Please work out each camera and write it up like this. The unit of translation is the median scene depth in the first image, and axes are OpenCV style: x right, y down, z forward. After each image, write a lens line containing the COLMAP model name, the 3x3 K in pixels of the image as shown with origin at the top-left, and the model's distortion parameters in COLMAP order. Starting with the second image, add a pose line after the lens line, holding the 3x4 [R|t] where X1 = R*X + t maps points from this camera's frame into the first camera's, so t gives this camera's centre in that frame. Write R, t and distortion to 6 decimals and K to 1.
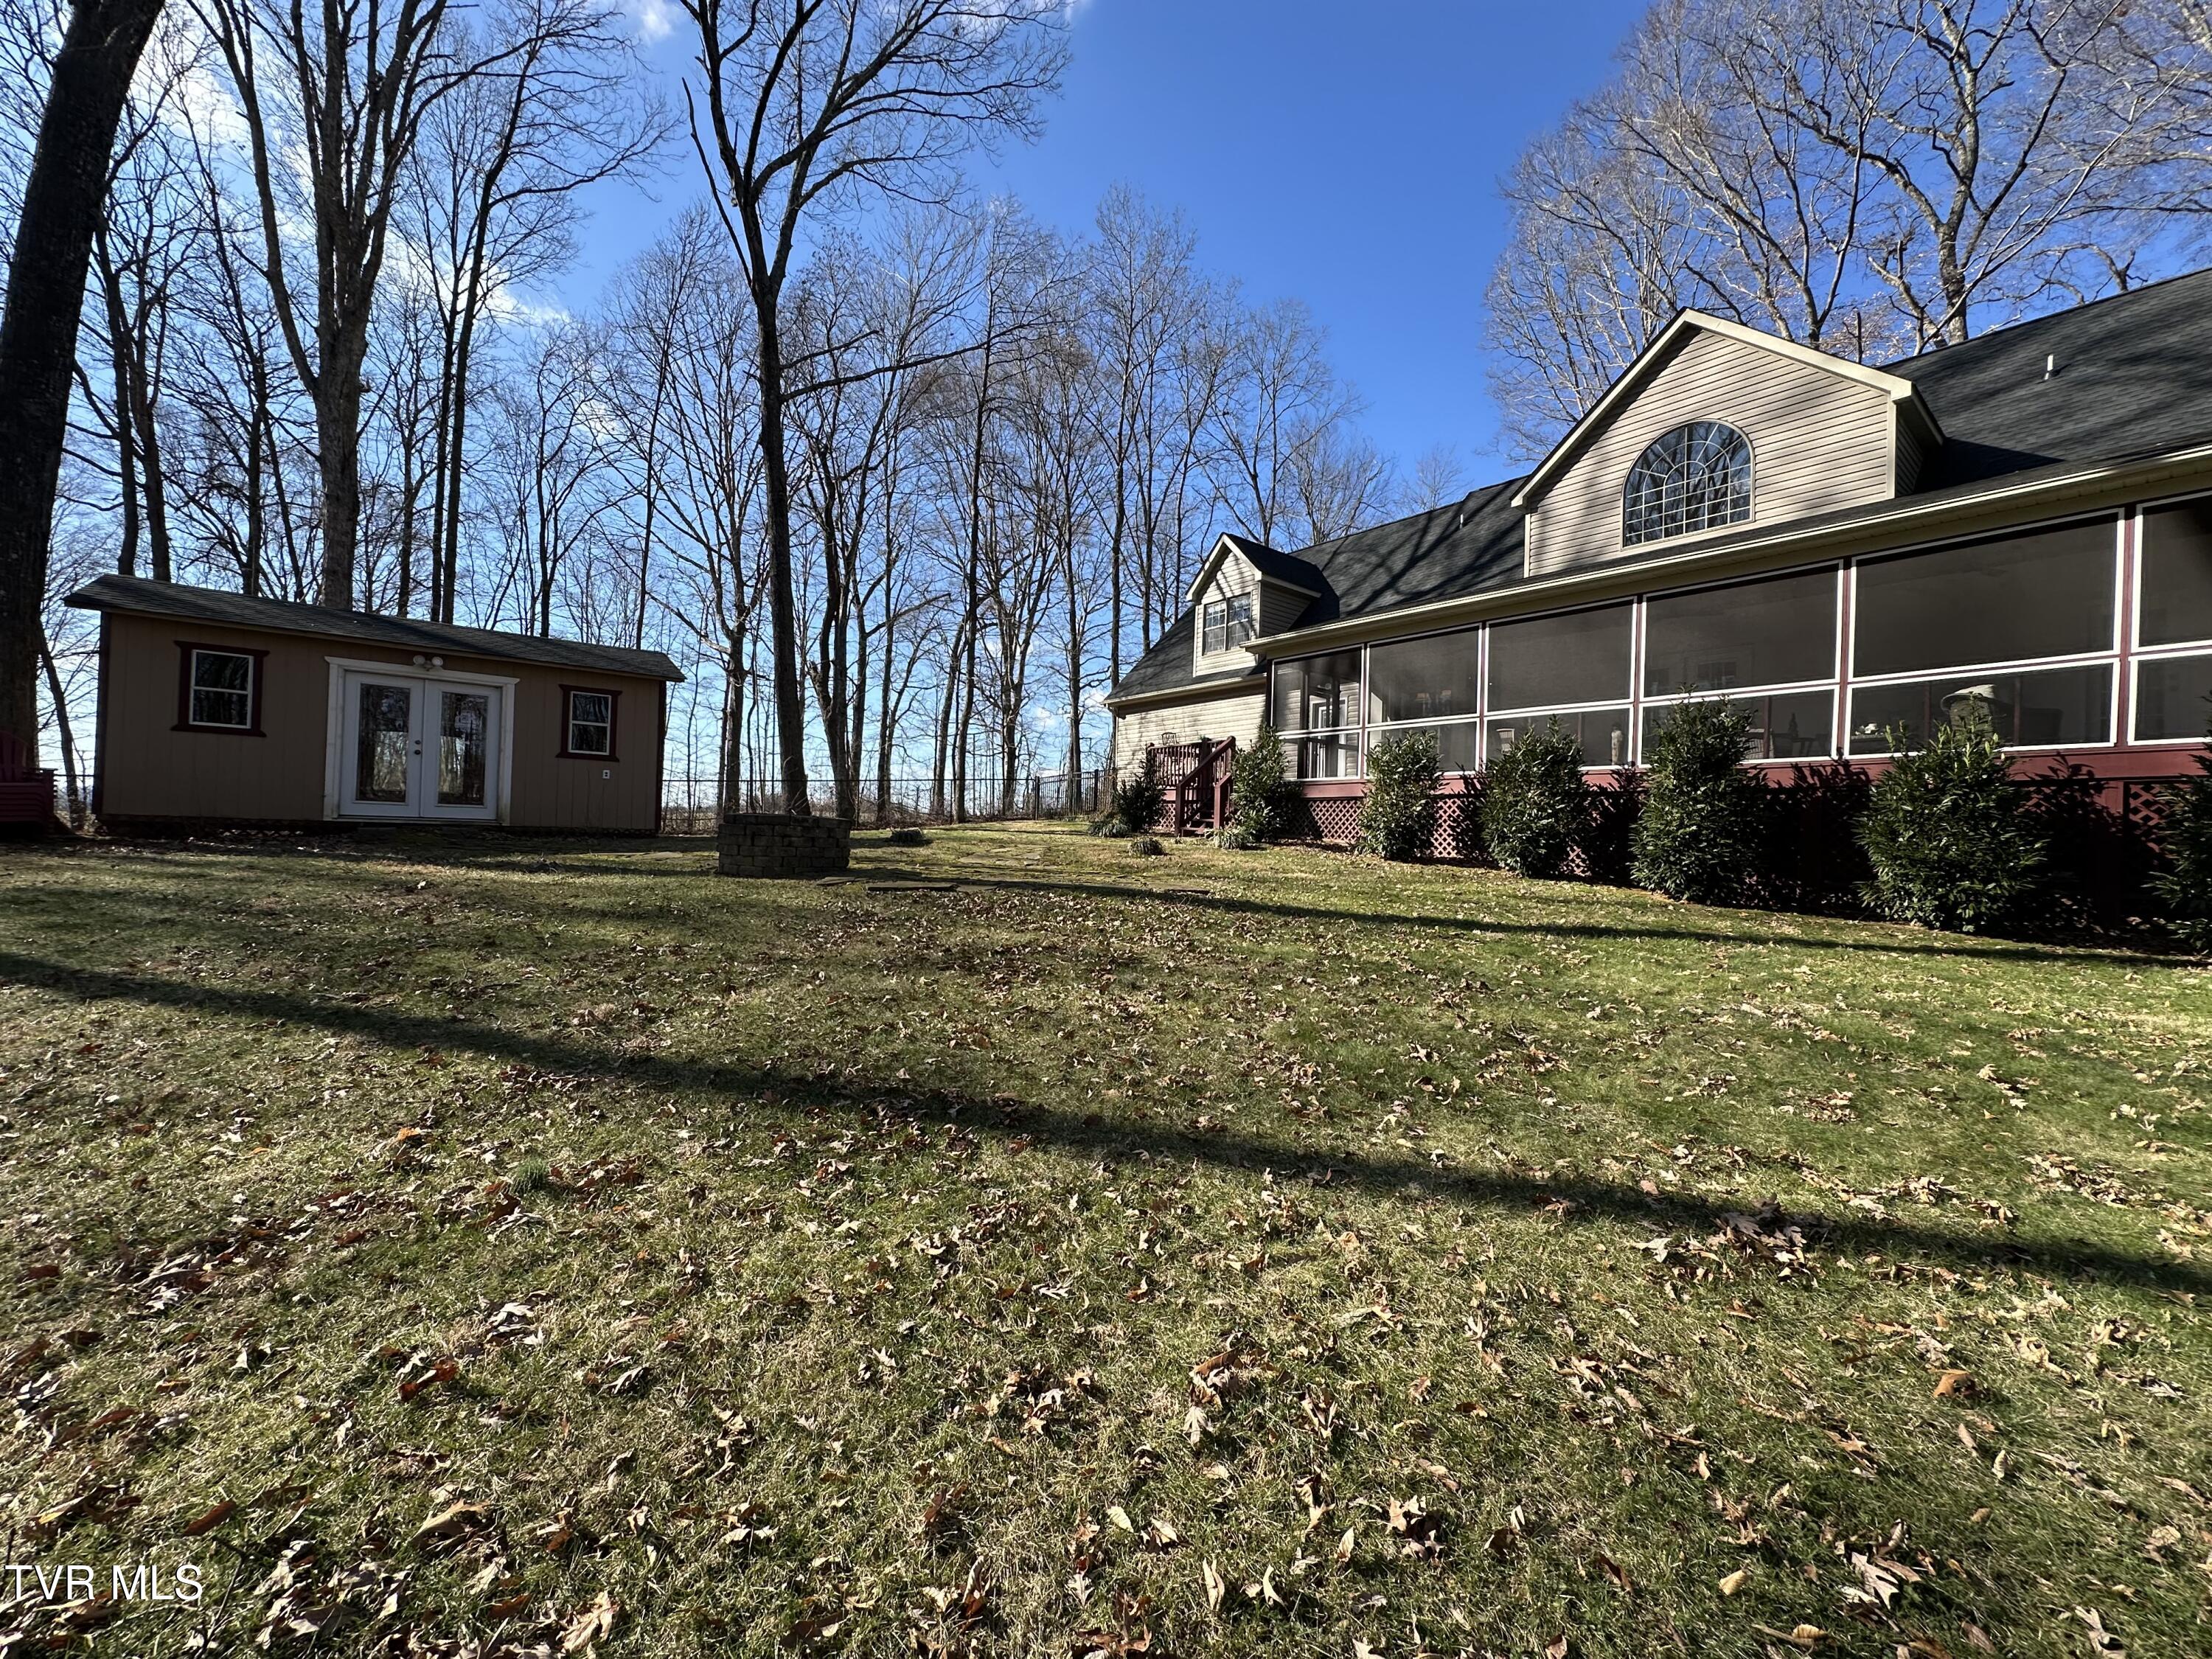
lens RADIAL K [[883.5, 0, 1097.8], [0, 883.5, 832.0], [0, 0, 1]] dist [-0.006044, 0.001237]
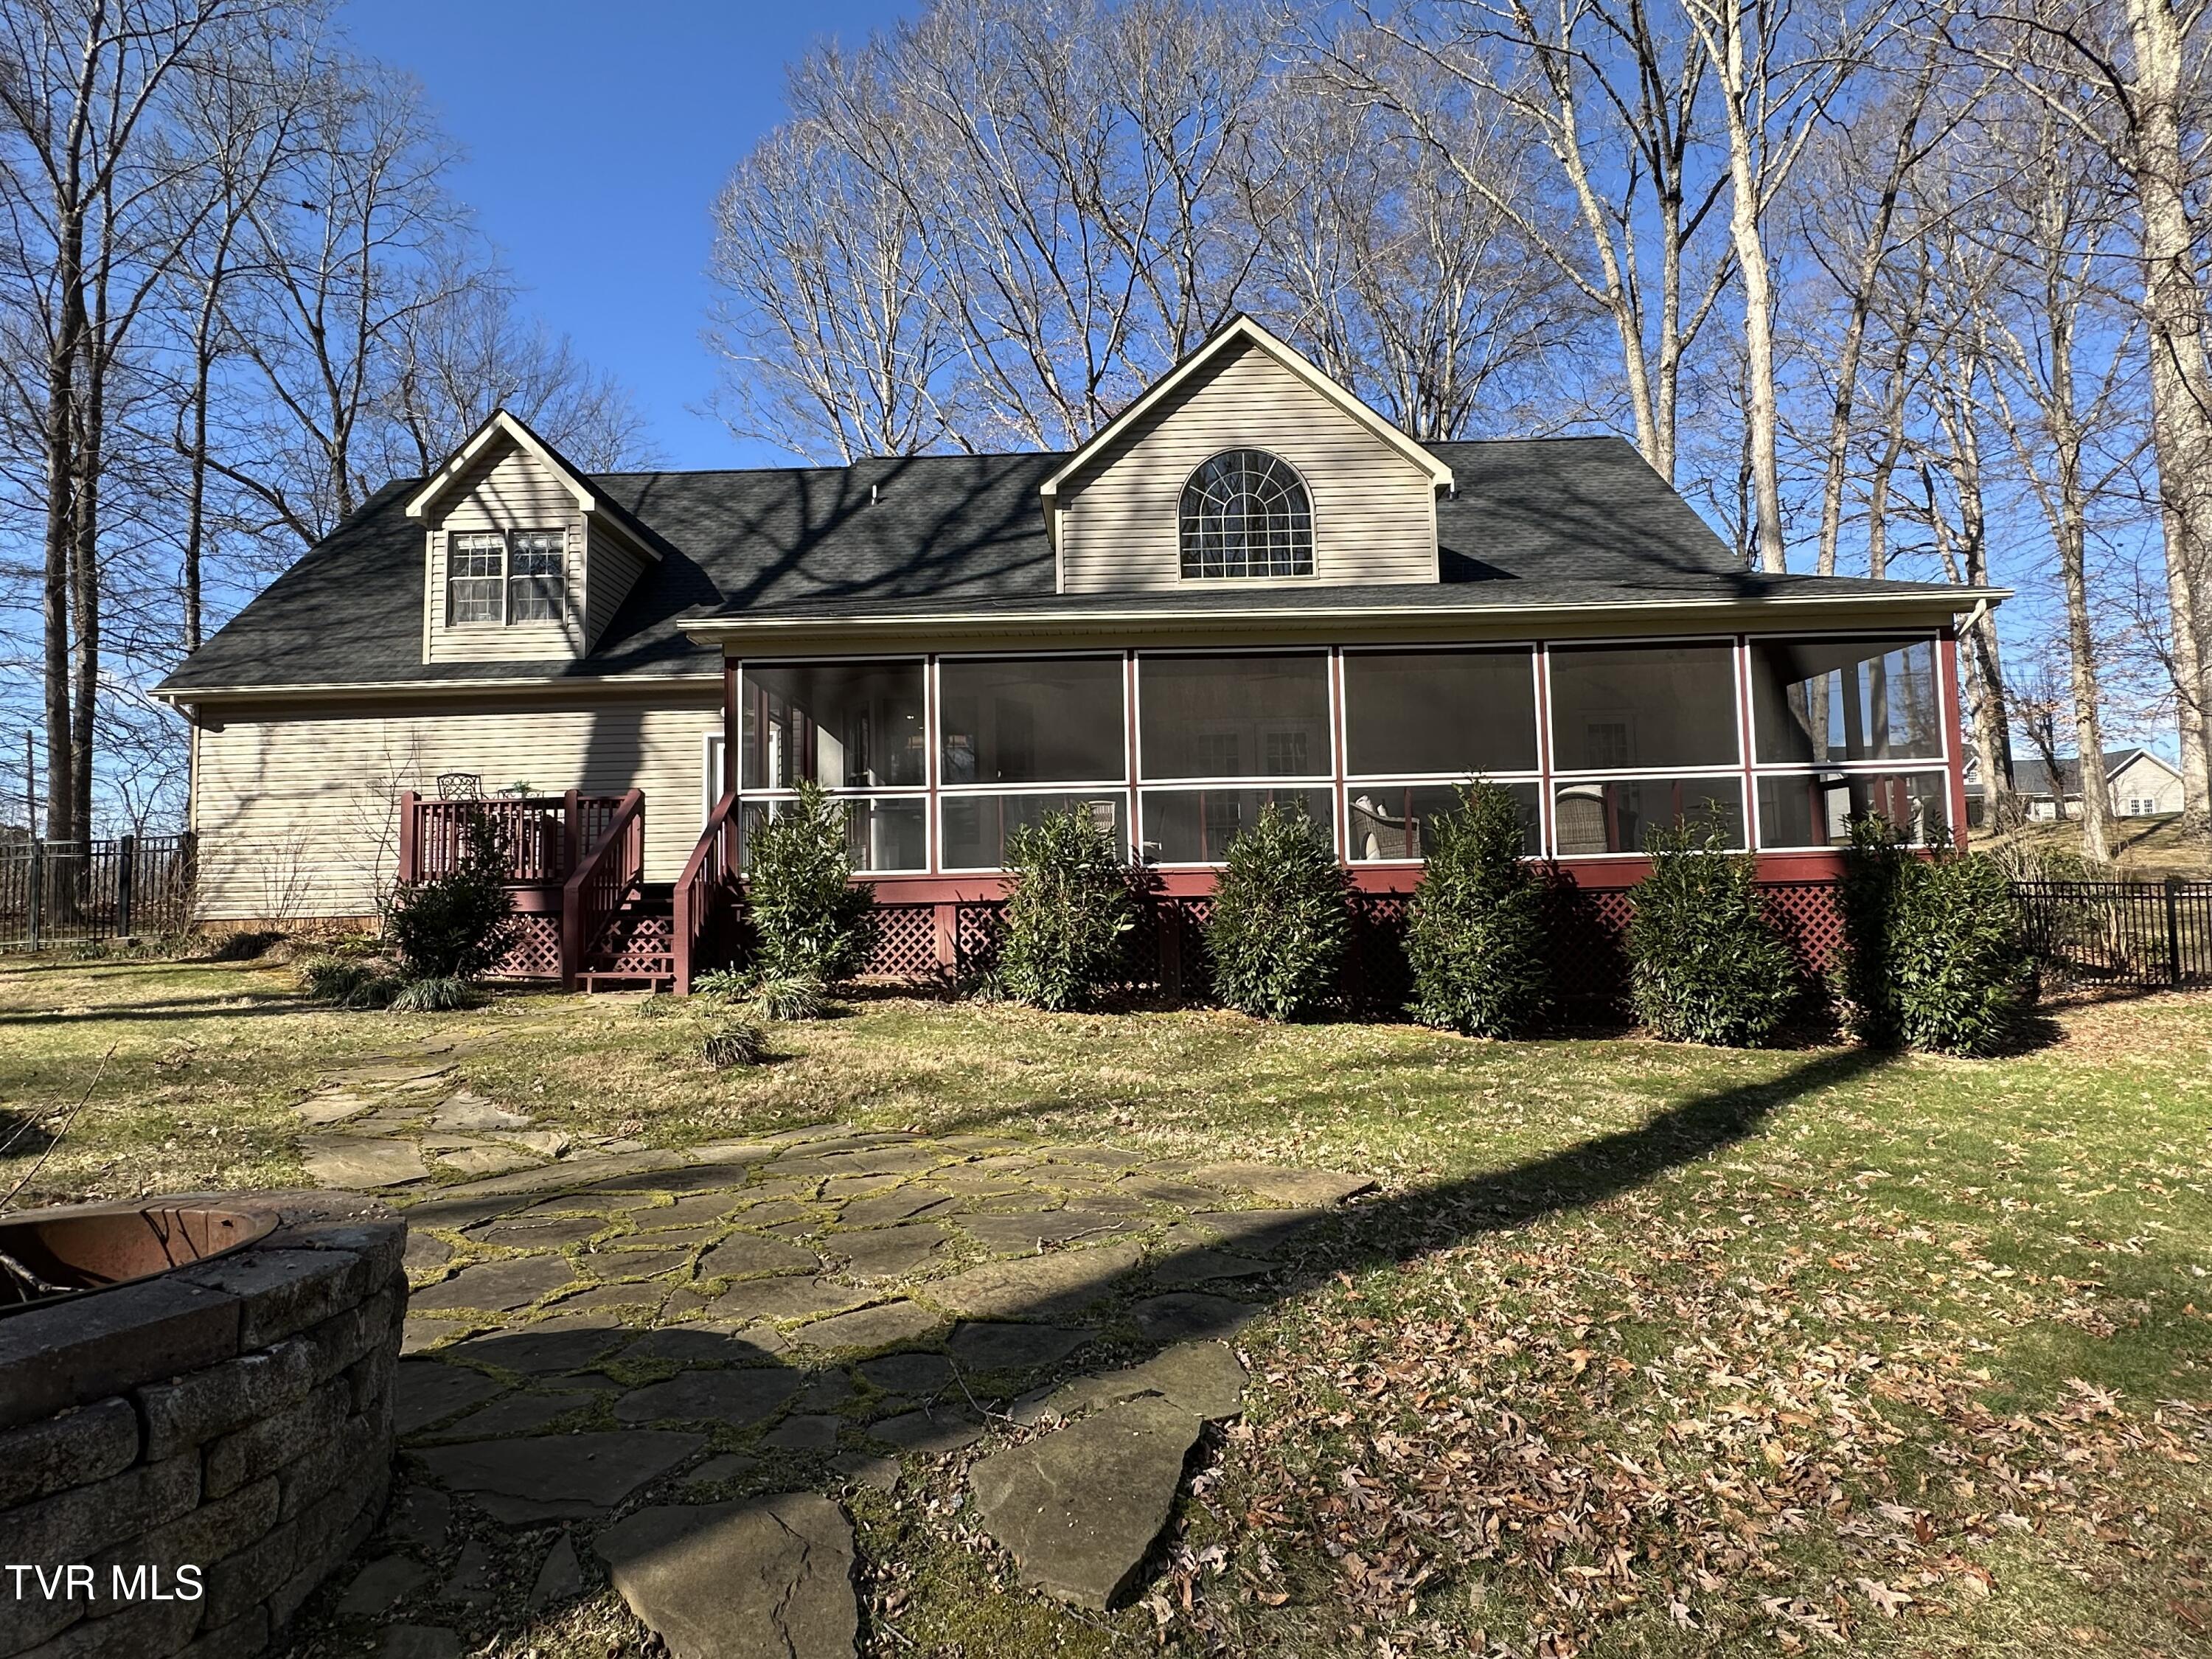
lens RADIAL K [[1128.9, 0, 1094.0], [0, 1128.9, 833.7], [0, 0, 1]] dist [-0.008876, -0.001053]
pose [[0.627222, 0.009850, 0.778778, -0.229355], [0.035550, 0.998516, -0.041260, -0.049654], [-0.778029, 0.053565, 0.625941, 0.404527]]
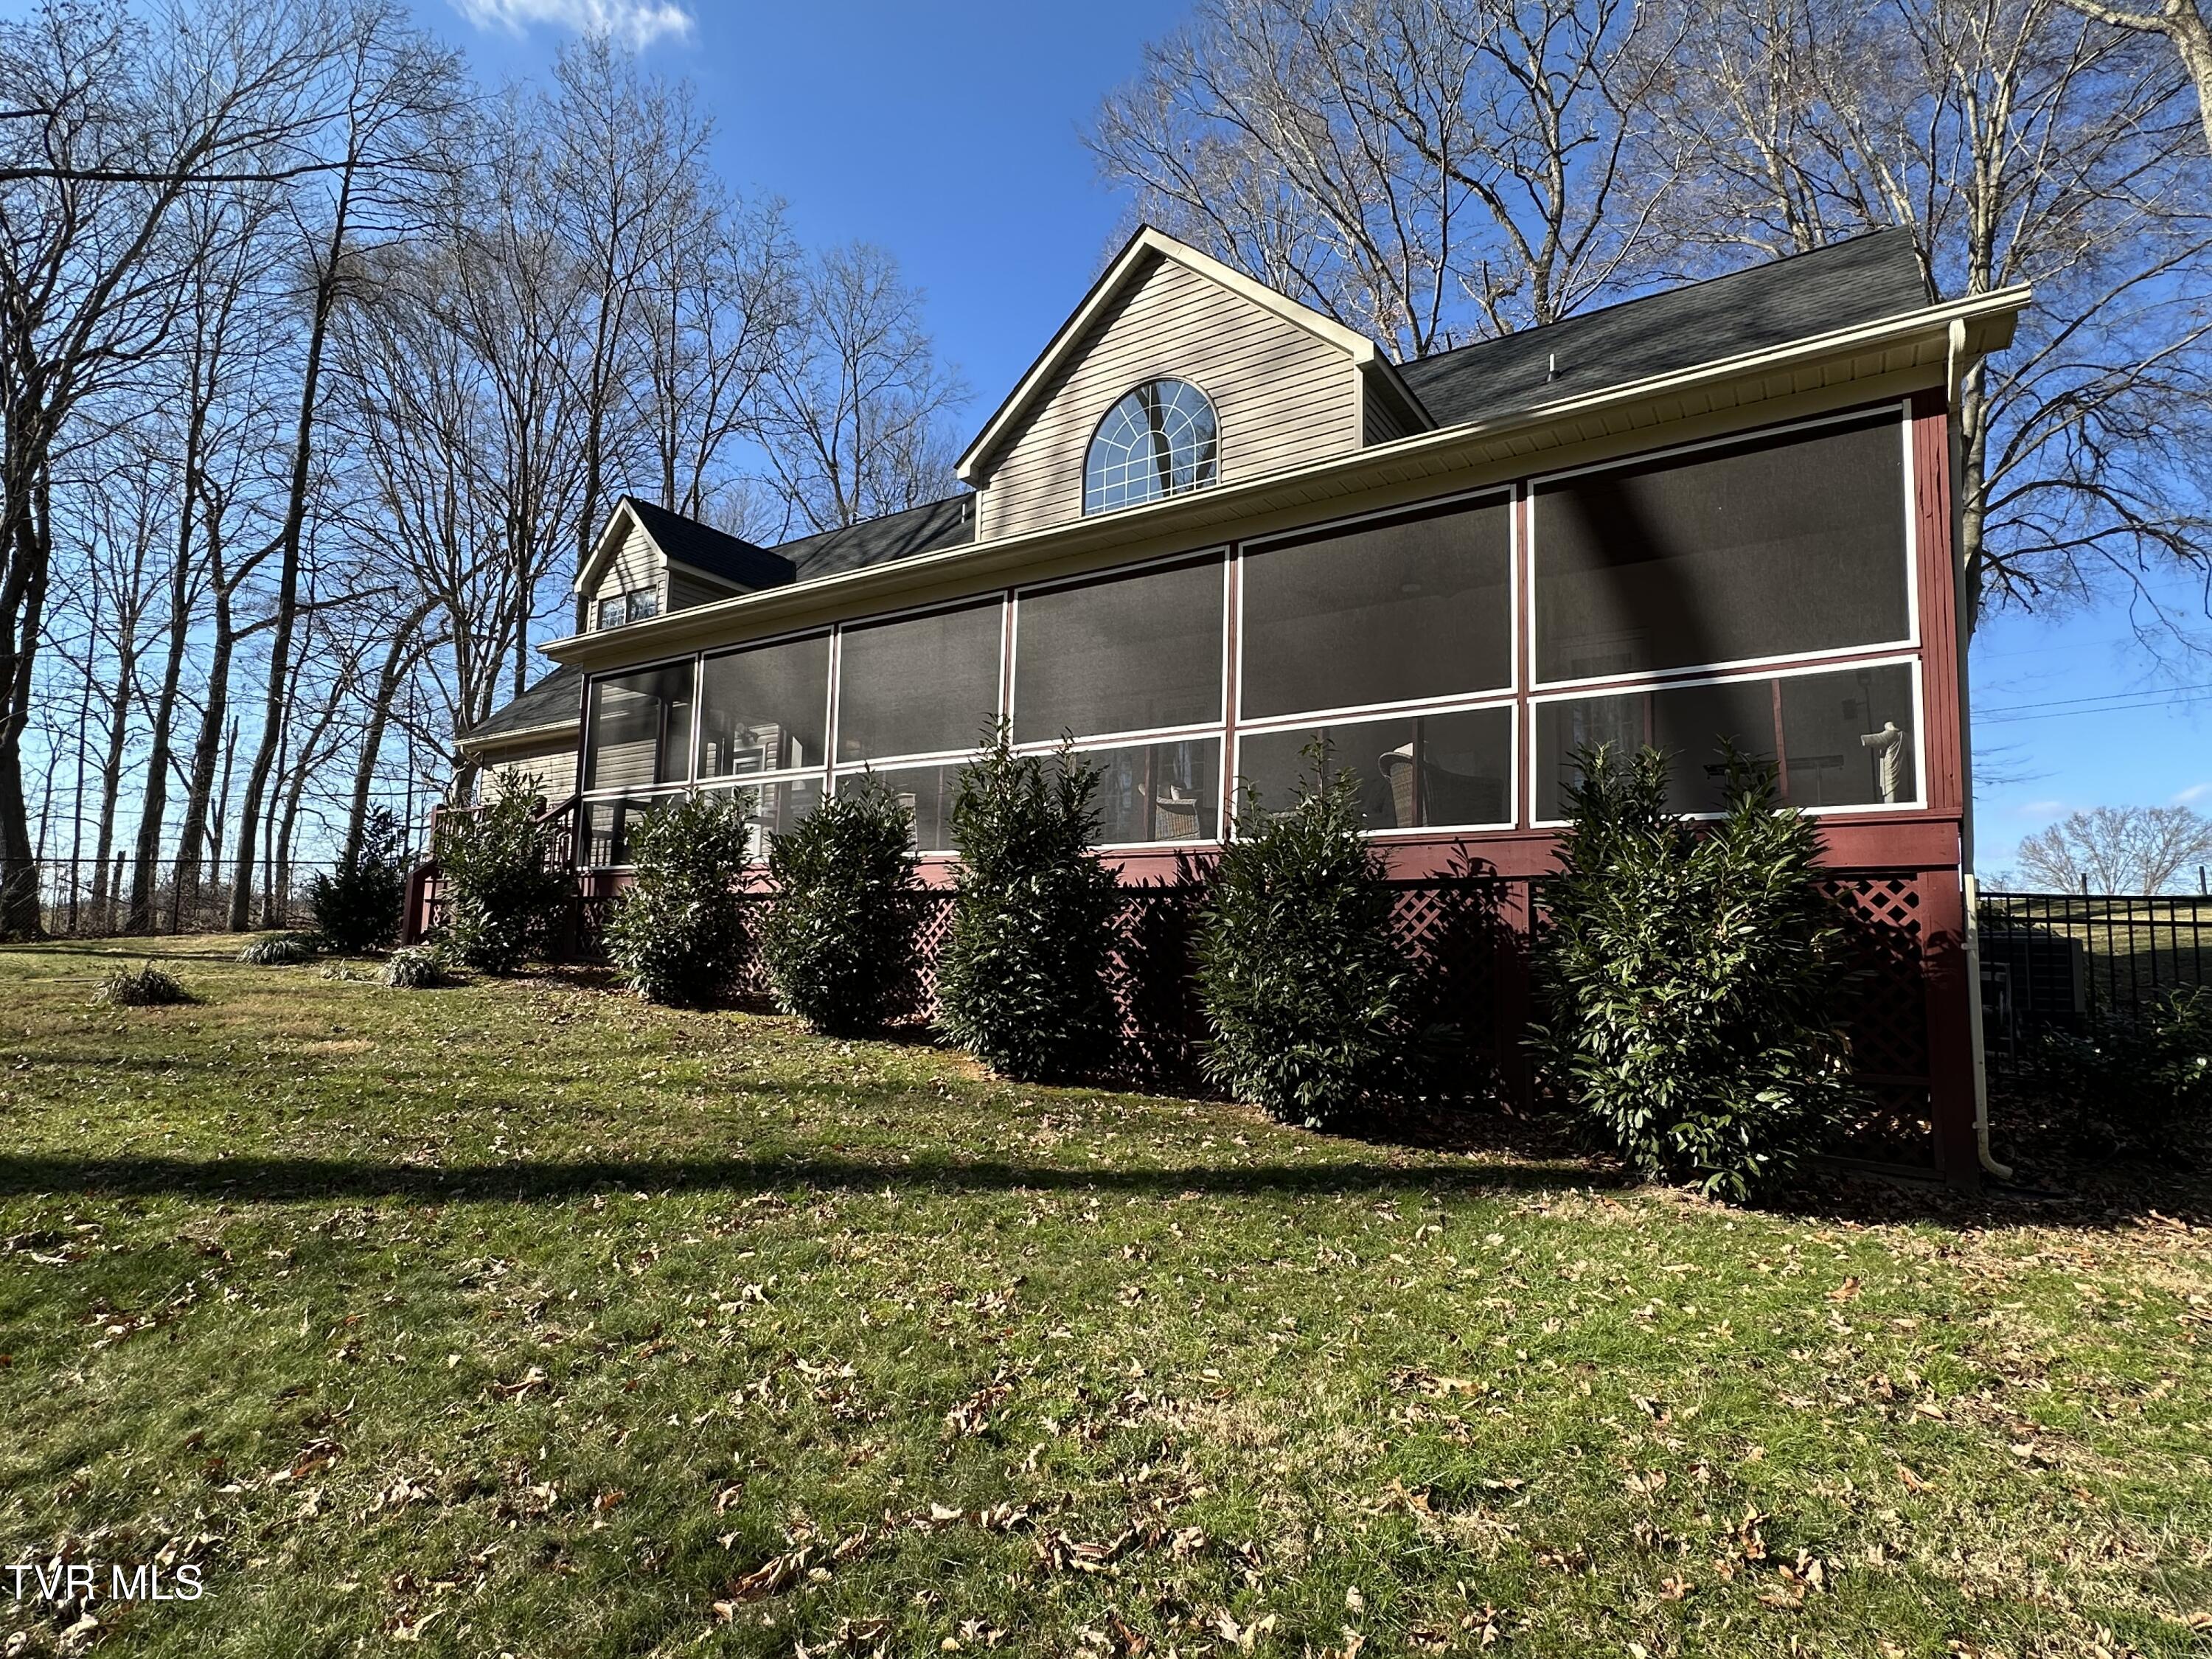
lens RADIAL K [[1128.9, 0, 1105.3], [0, 1128.9, 836.1], [0, 0, 1]] dist [-0.008876, -0.001053]
pose [[0.951154, 0.026338, 0.307590, 0.320429], [0.002162, 0.995761, -0.091949, -0.007964], [-0.308708, 0.088123, 0.947066, 0.154528]]
